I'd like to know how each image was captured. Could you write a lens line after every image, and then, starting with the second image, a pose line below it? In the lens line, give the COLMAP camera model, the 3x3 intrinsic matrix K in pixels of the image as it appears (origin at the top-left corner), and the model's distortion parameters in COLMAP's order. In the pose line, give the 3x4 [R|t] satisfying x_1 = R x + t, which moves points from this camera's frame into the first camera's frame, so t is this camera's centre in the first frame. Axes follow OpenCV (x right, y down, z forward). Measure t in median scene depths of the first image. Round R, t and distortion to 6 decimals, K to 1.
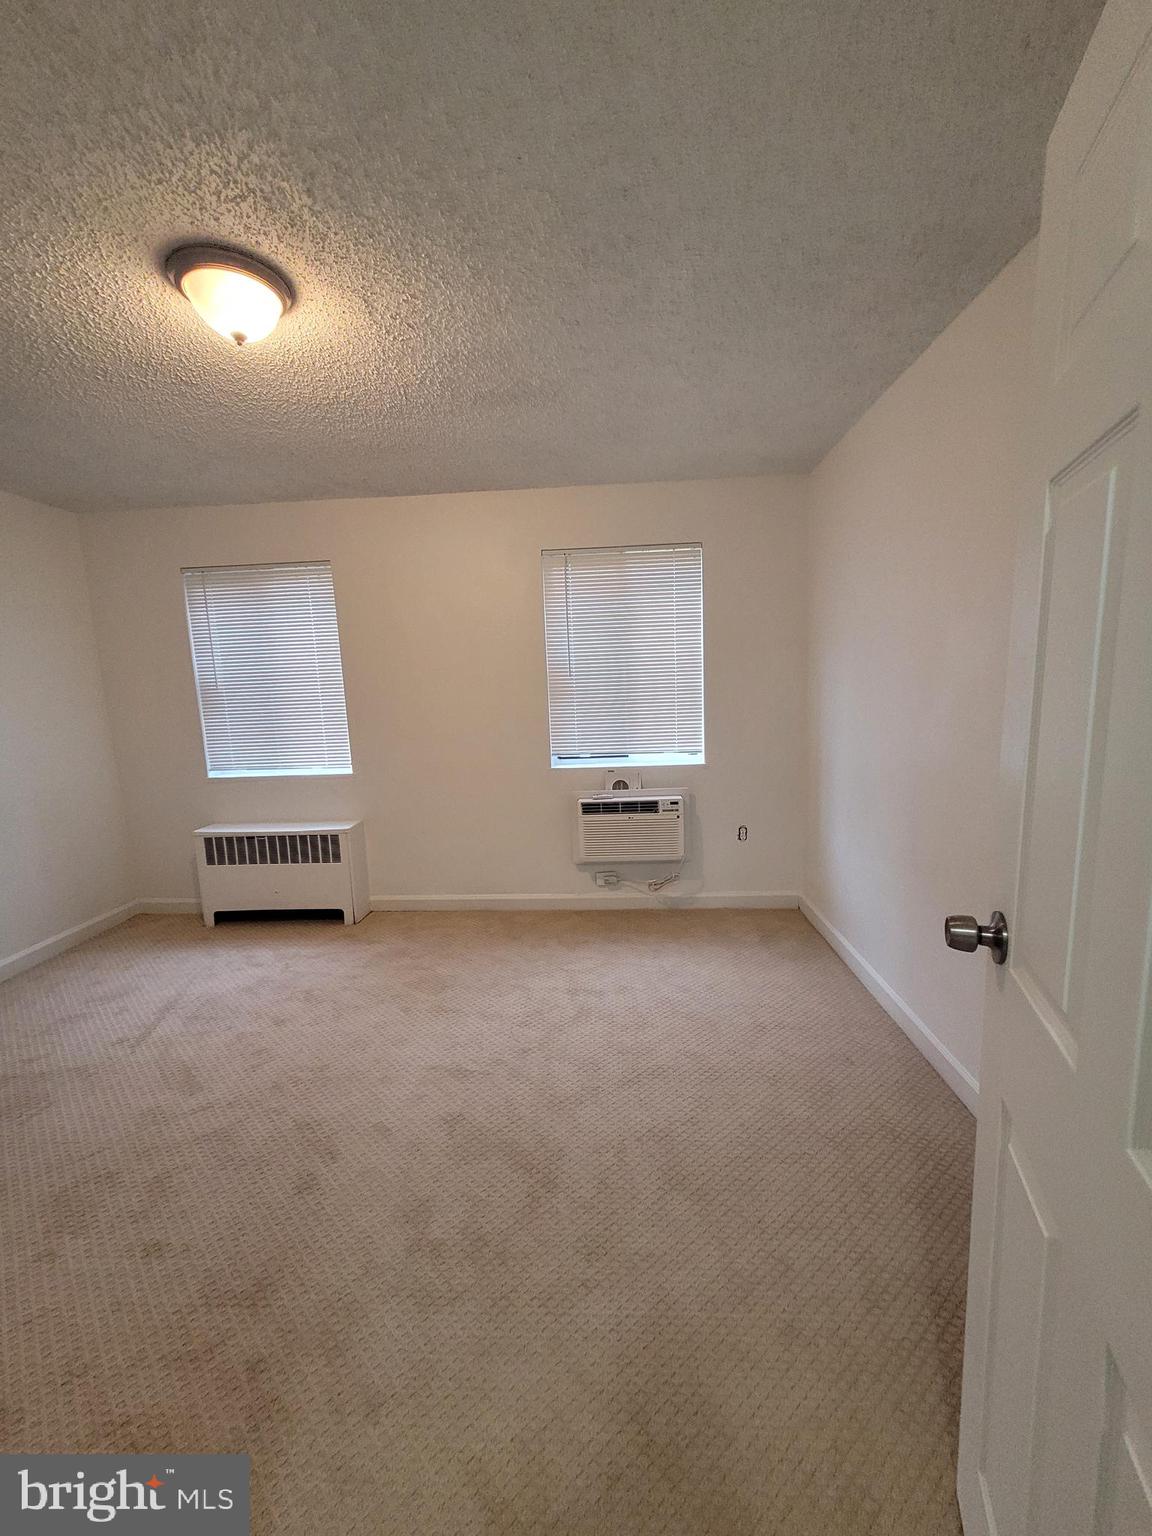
lens RADIAL K [[595.2, 0, 576.5], [0, 595.2, 768.9], [0, 0, 1]] dist [0.010024, -0.002298]
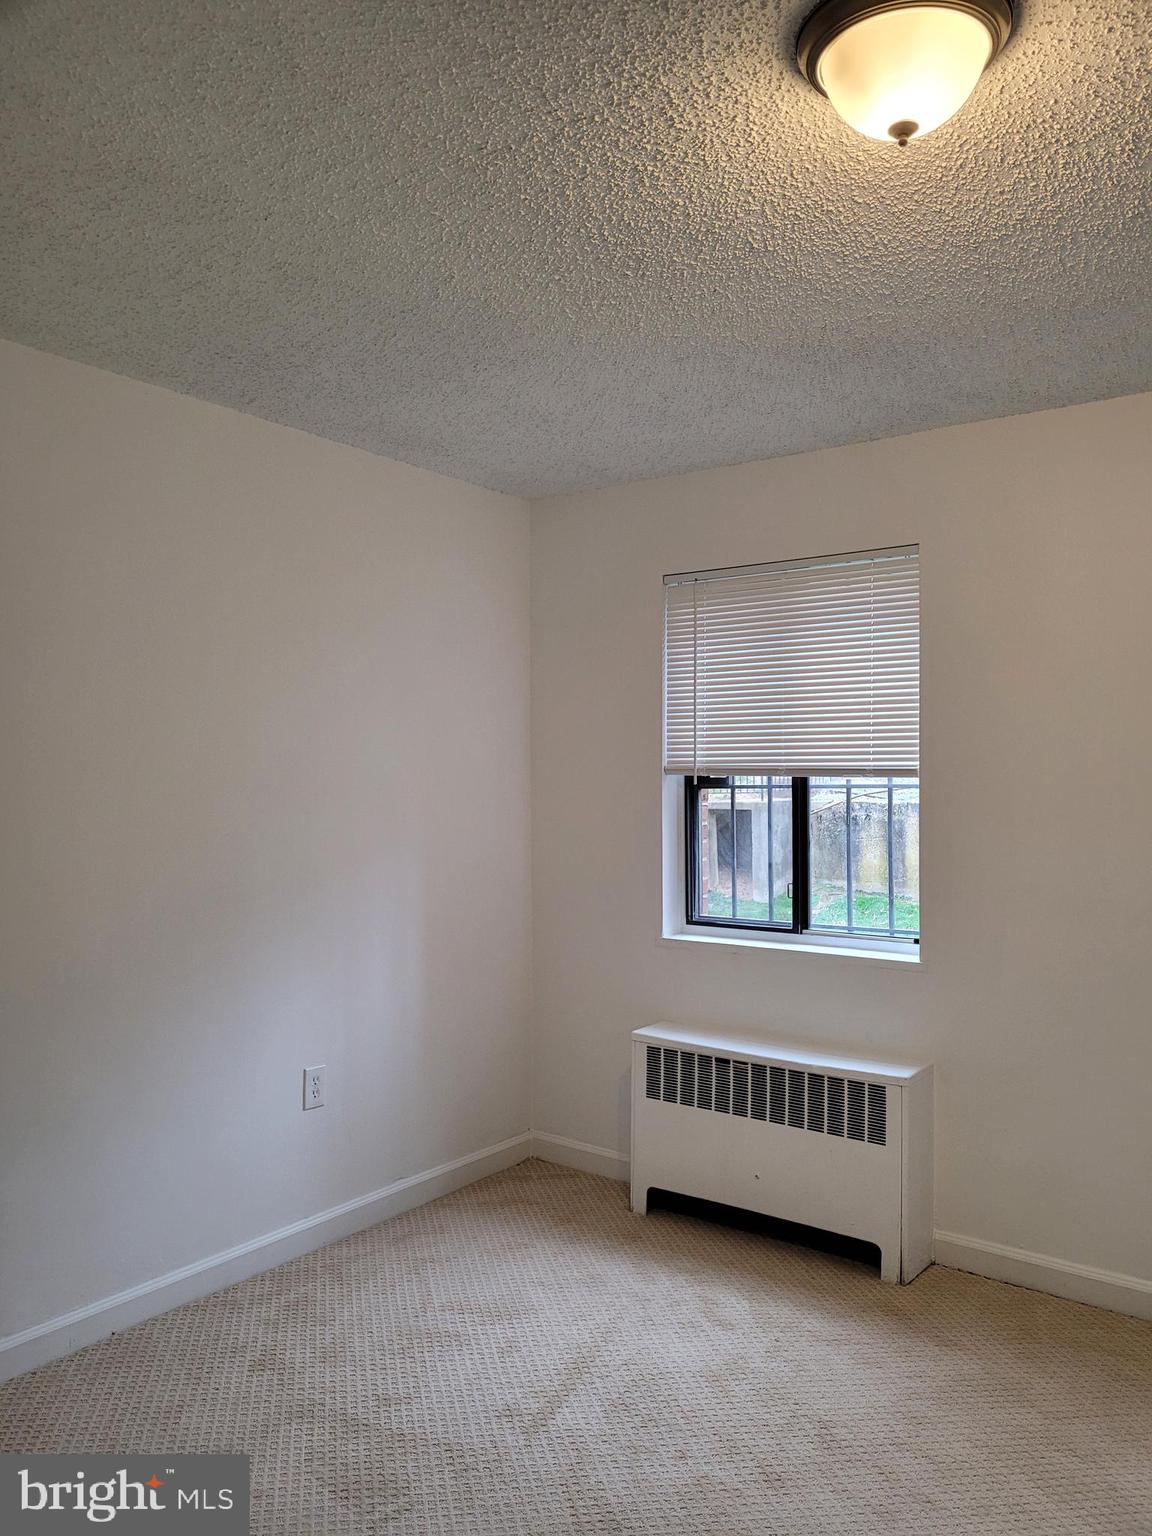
lens RADIAL K [[1158.6, 0, 598.5], [0, 1158.6, 791.5], [0, 0, 1]] dist [0.052320, -0.043565]
pose [[0.843697, 0.046946, -0.534763, -0.109338], [-0.111885, 0.989670, -0.089640, -0.019110], [0.525030, 0.135461, 0.840234, 0.045002]]
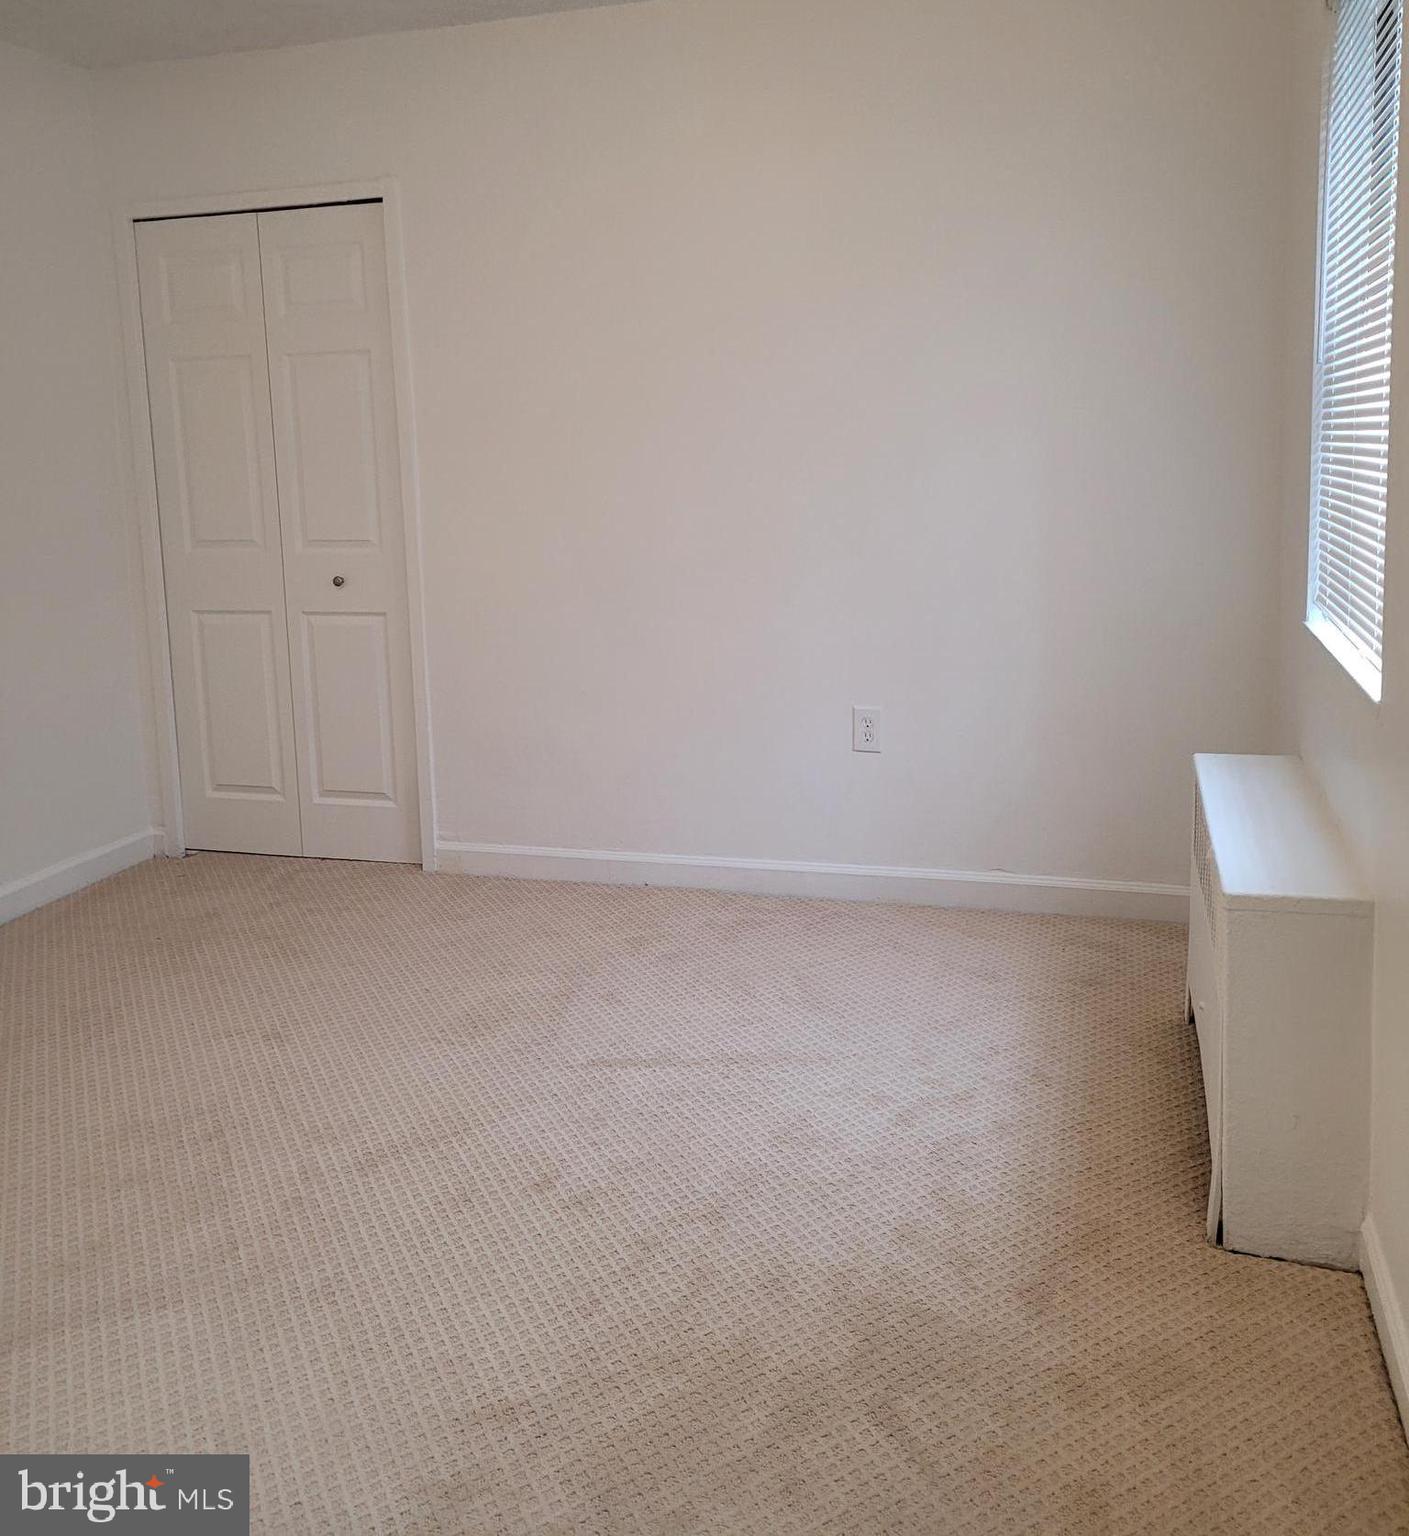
lens RADIAL K [[1410.5, 0, 704.9], [0, 1410.5, 627.7], [0, 0, 1]] dist [0.036281, -0.004657]
pose [[-0.220895, 0.176428, -0.959207, 0.277706], [-0.103617, 0.973690, 0.202954, -0.131050], [0.969778, 0.144222, -0.196803, 0.976481]]
